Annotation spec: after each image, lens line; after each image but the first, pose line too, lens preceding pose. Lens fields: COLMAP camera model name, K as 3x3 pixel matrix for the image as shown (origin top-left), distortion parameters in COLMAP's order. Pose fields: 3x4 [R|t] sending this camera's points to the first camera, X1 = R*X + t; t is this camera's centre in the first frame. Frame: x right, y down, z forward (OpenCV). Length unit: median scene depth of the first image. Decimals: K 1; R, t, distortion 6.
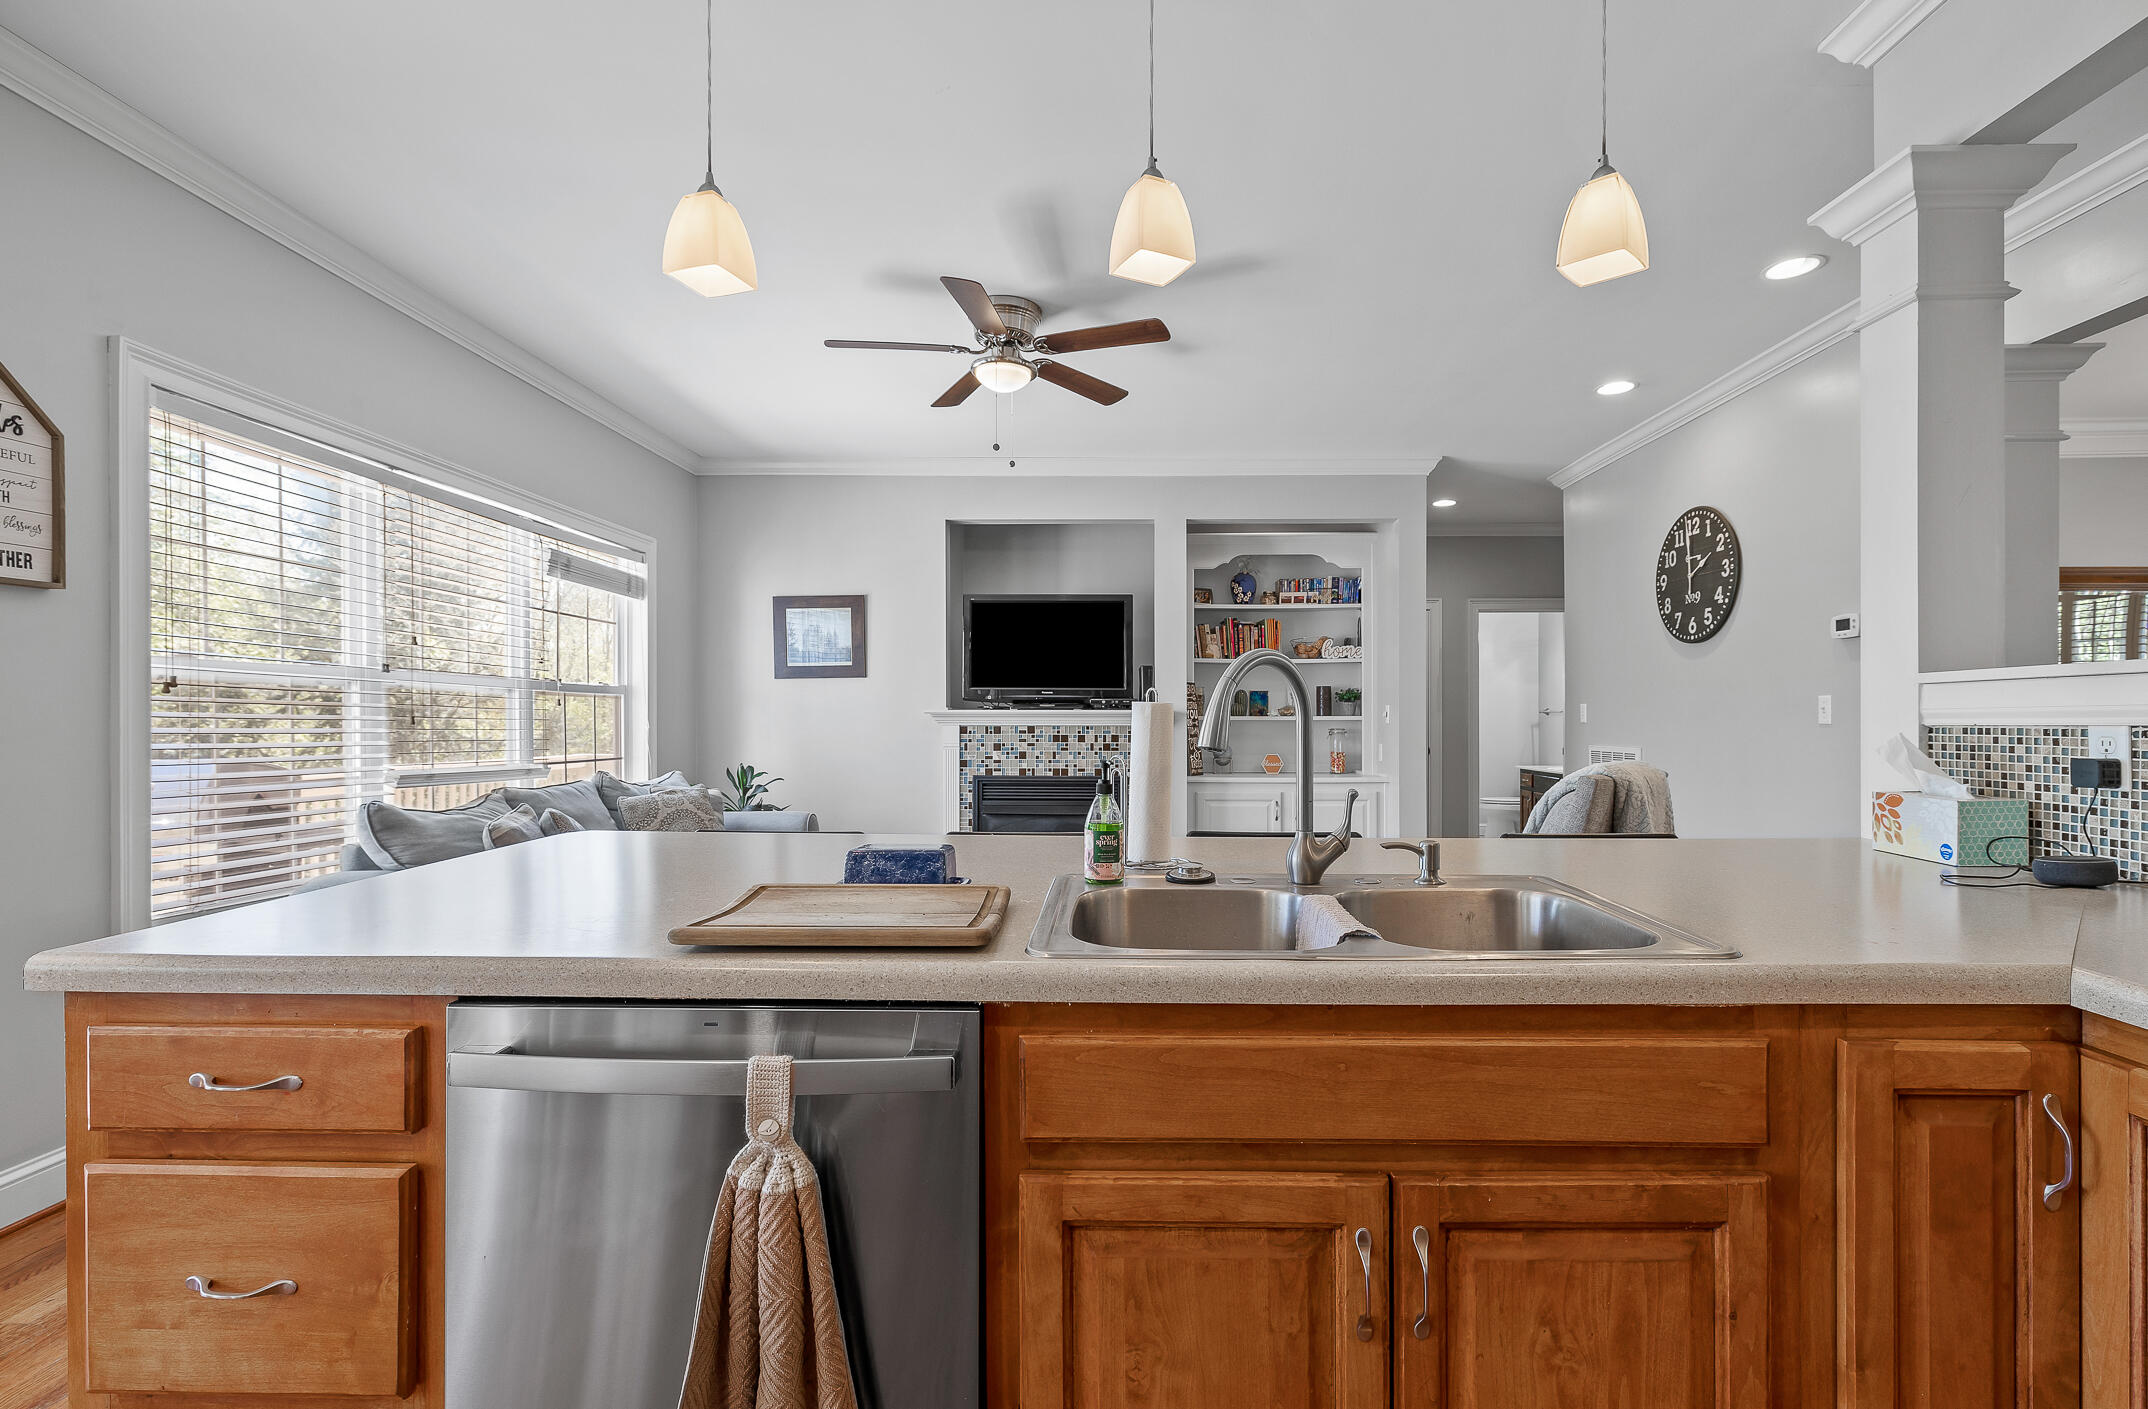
lens RADIAL K [[972.1, 0, 1084.5], [0, 972.1, 722.9], [0, 0, 1]] dist [0.004164, -0.000200]
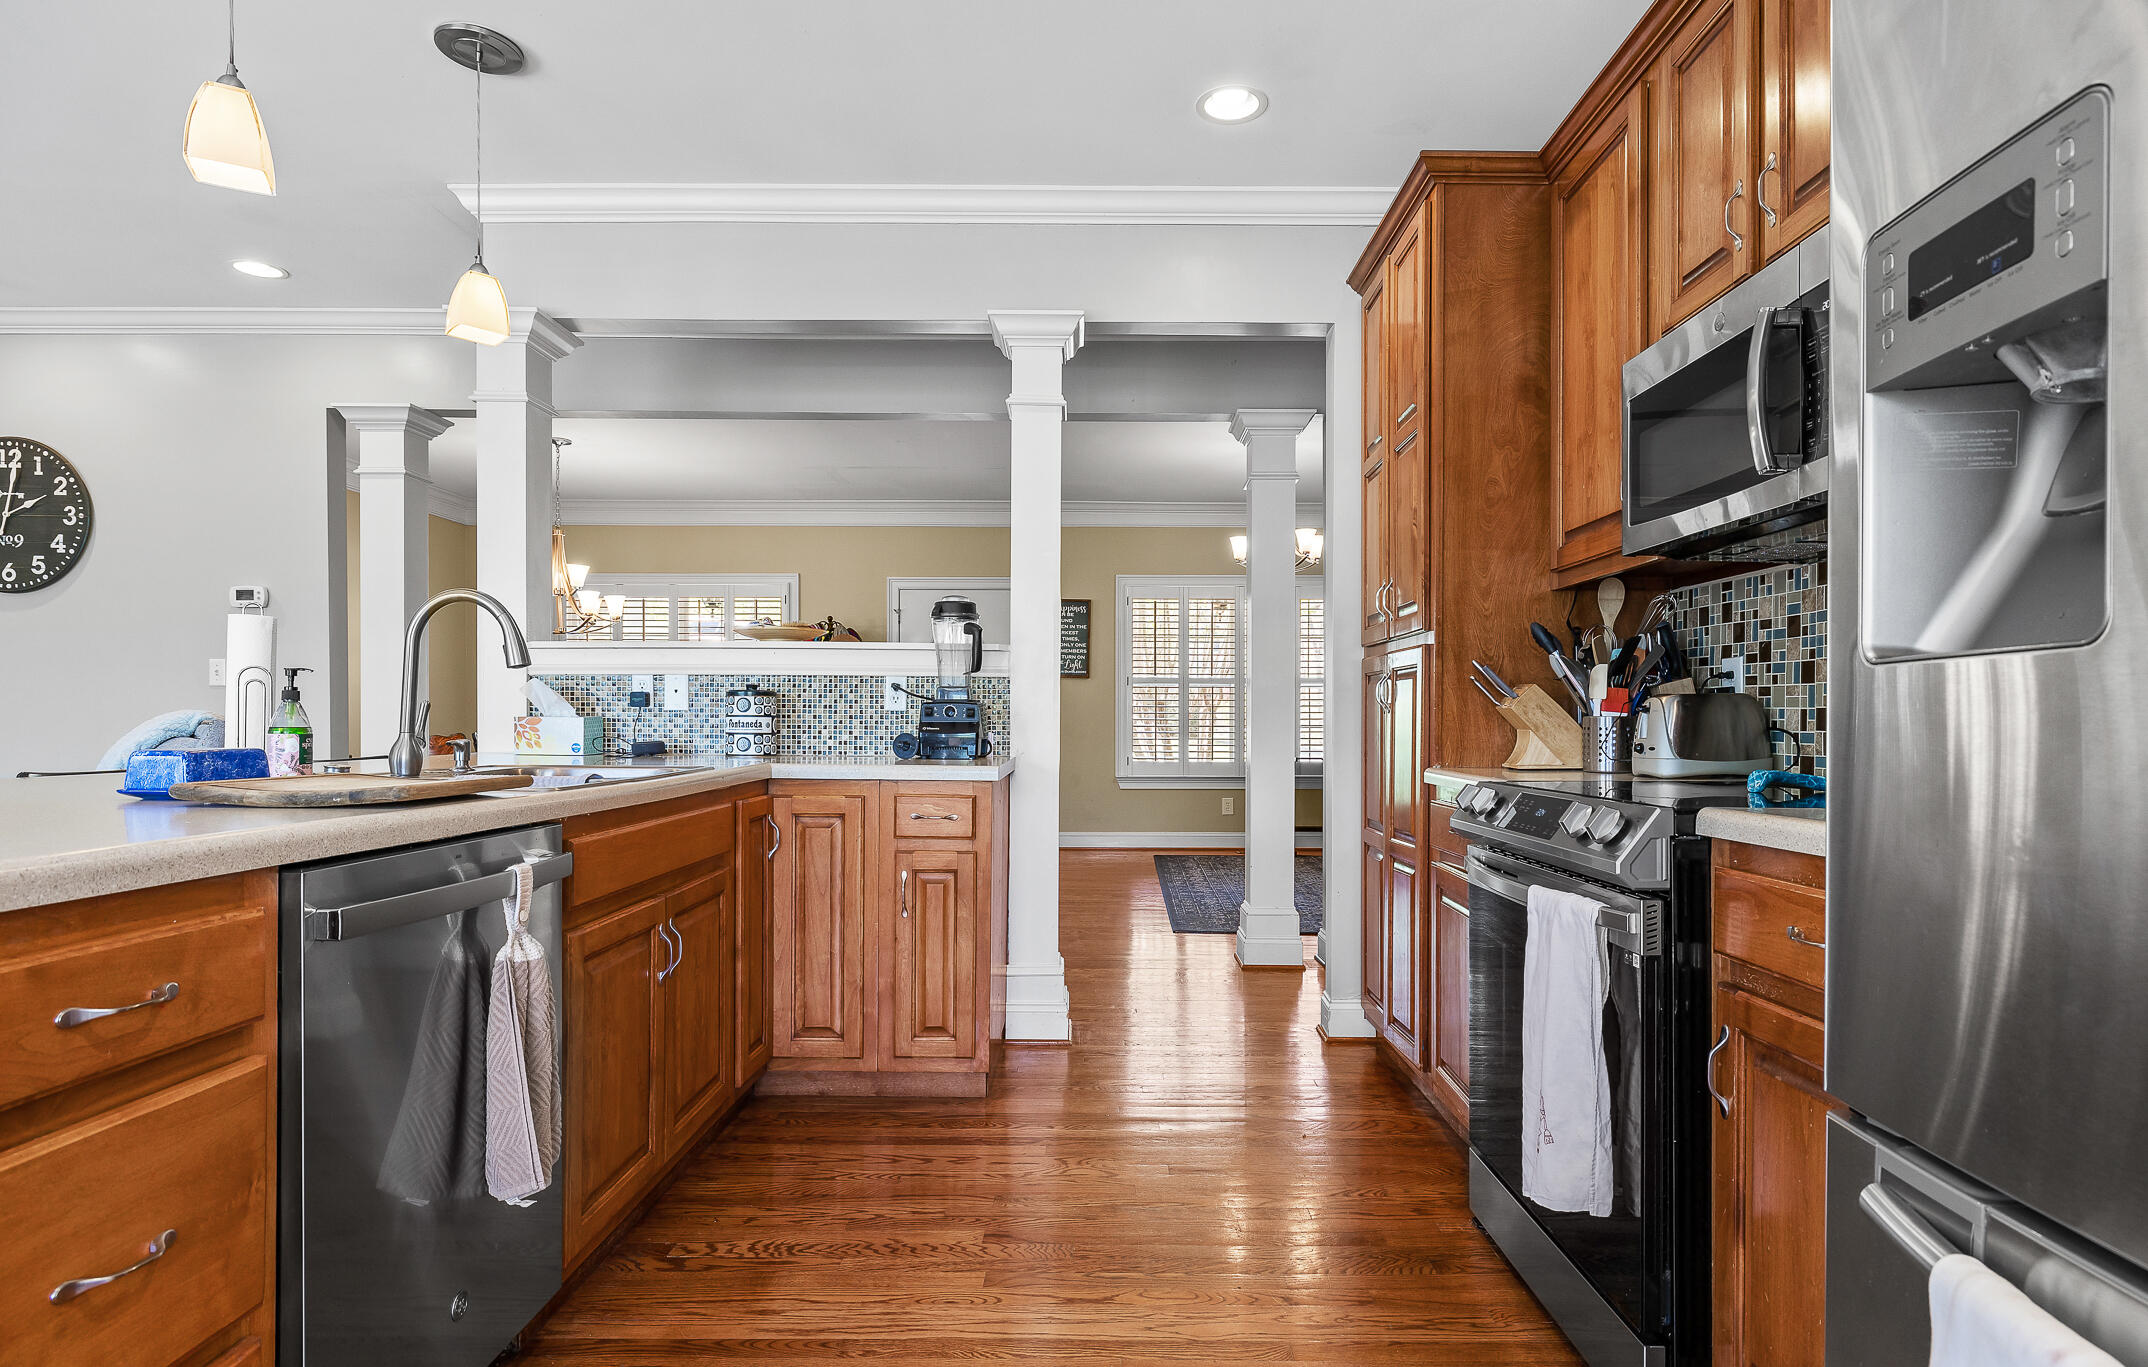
lens RADIAL K [[1153.9, 0, 1111.2], [0, 1153.9, 725.8], [0, 0, 1]] dist [0.002271, 0.000302]
pose [[-0.034608, -0.003272, 0.999396, -0.418565], [0.001025, 0.999994, 0.003310, 0.032434], [-0.999400, 0.001139, -0.034604, 0.053666]]
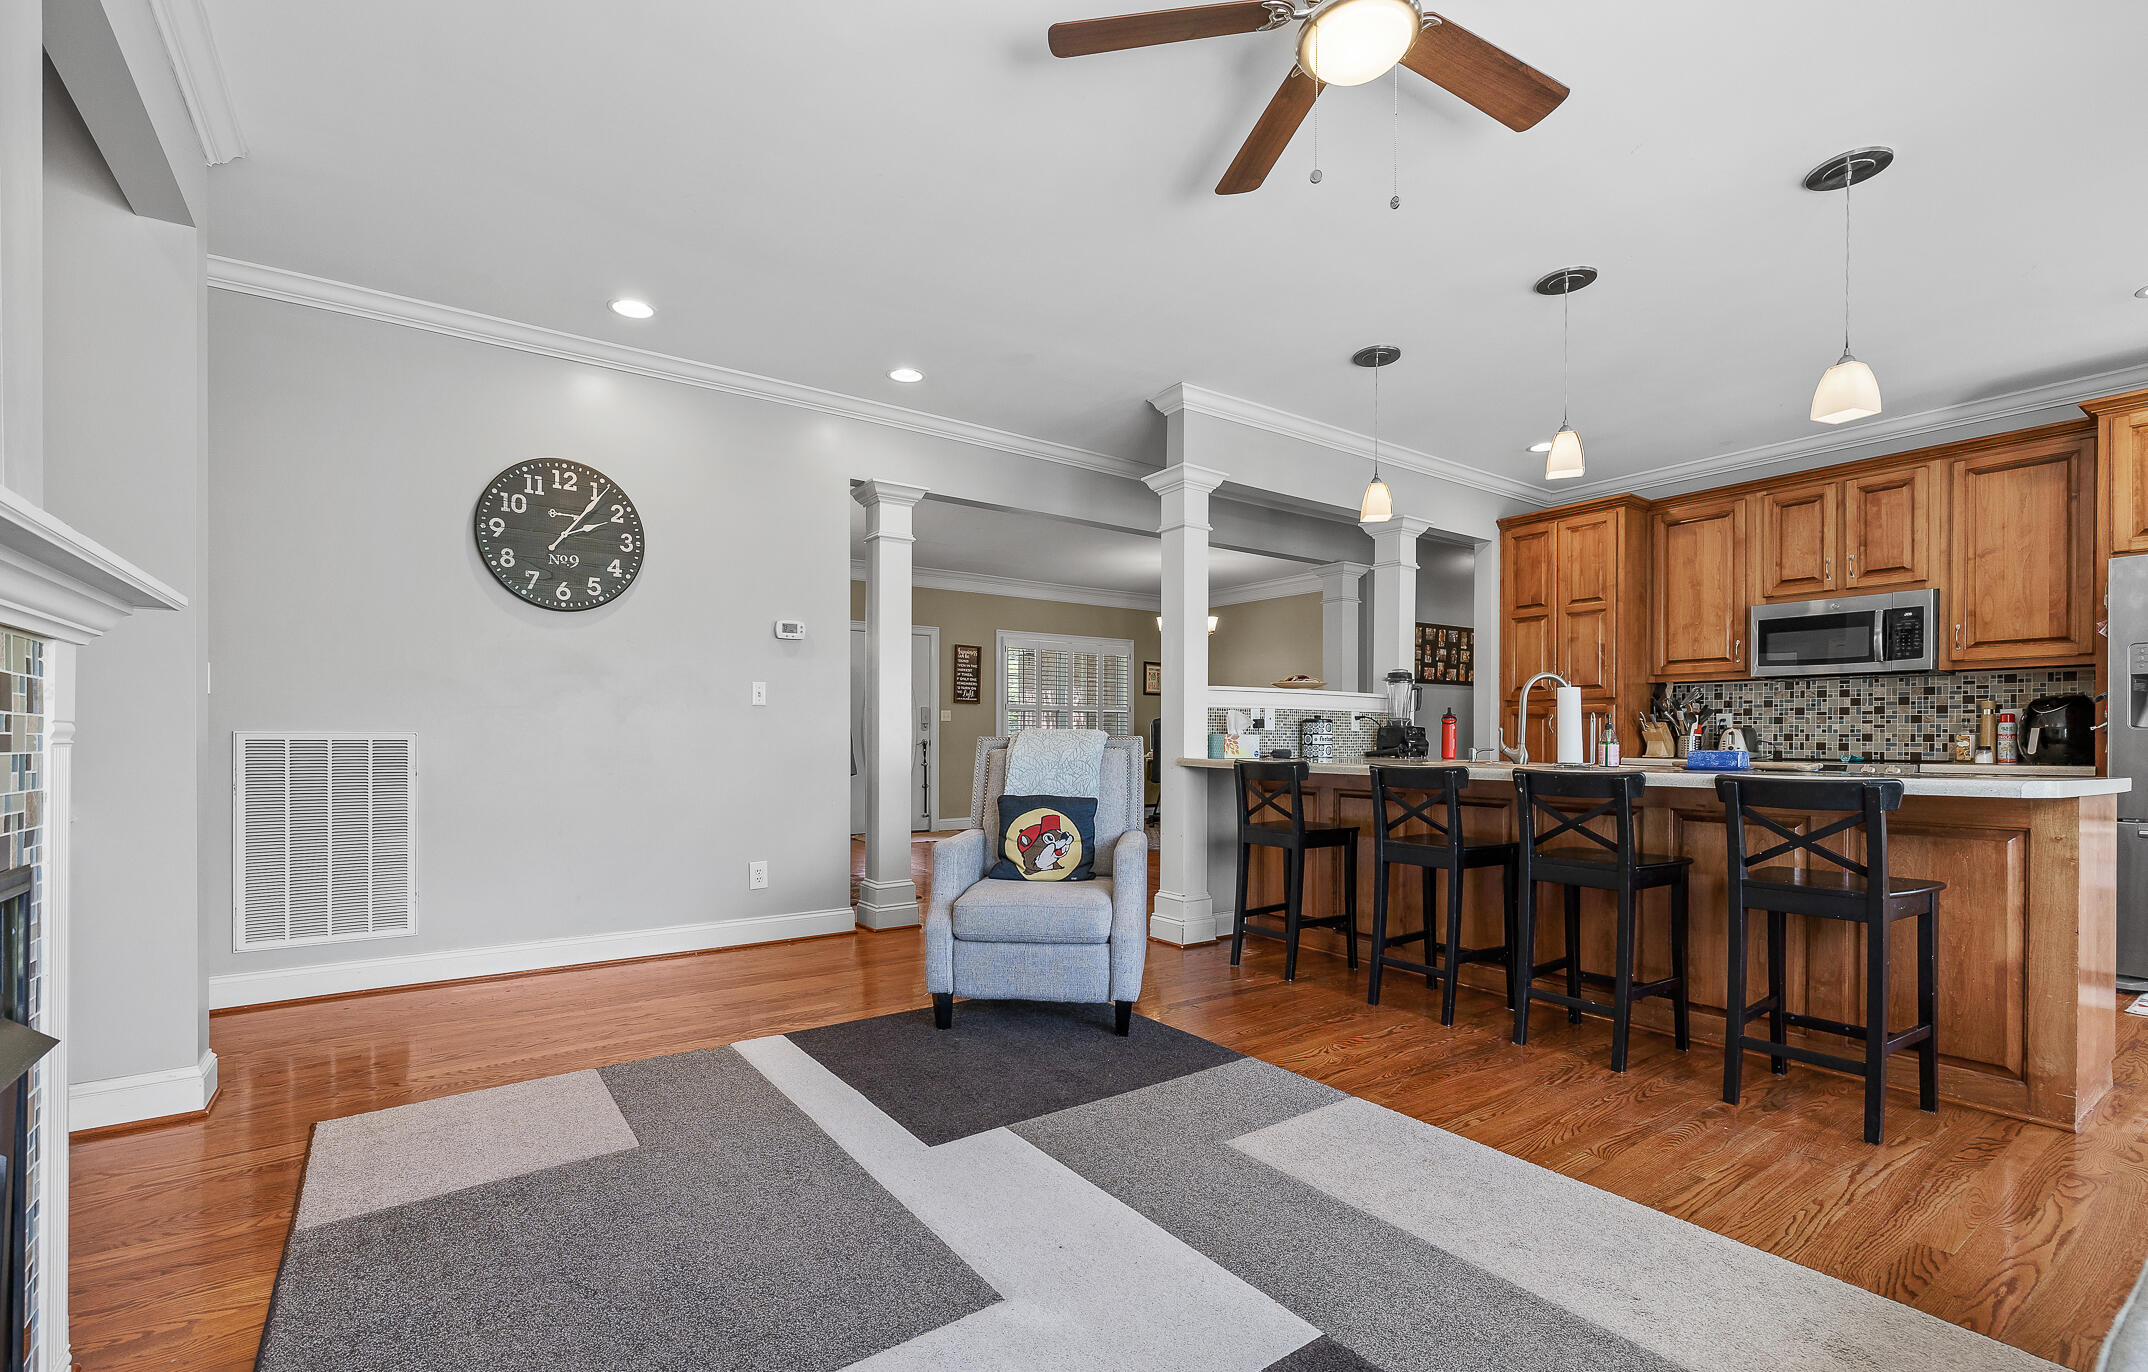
lens RADIAL K [[931.3, 0, 1053.2], [0, 931.3, 740.1], [0, 0, 1]] dist [0.000731, 0.000347]
pose [[-0.595480, -0.005832, 0.803349, -0.312697], [-0.001254, 0.999979, 0.006330, 0.028790], [-0.803369, 0.002762, -0.595475, 1.097301]]
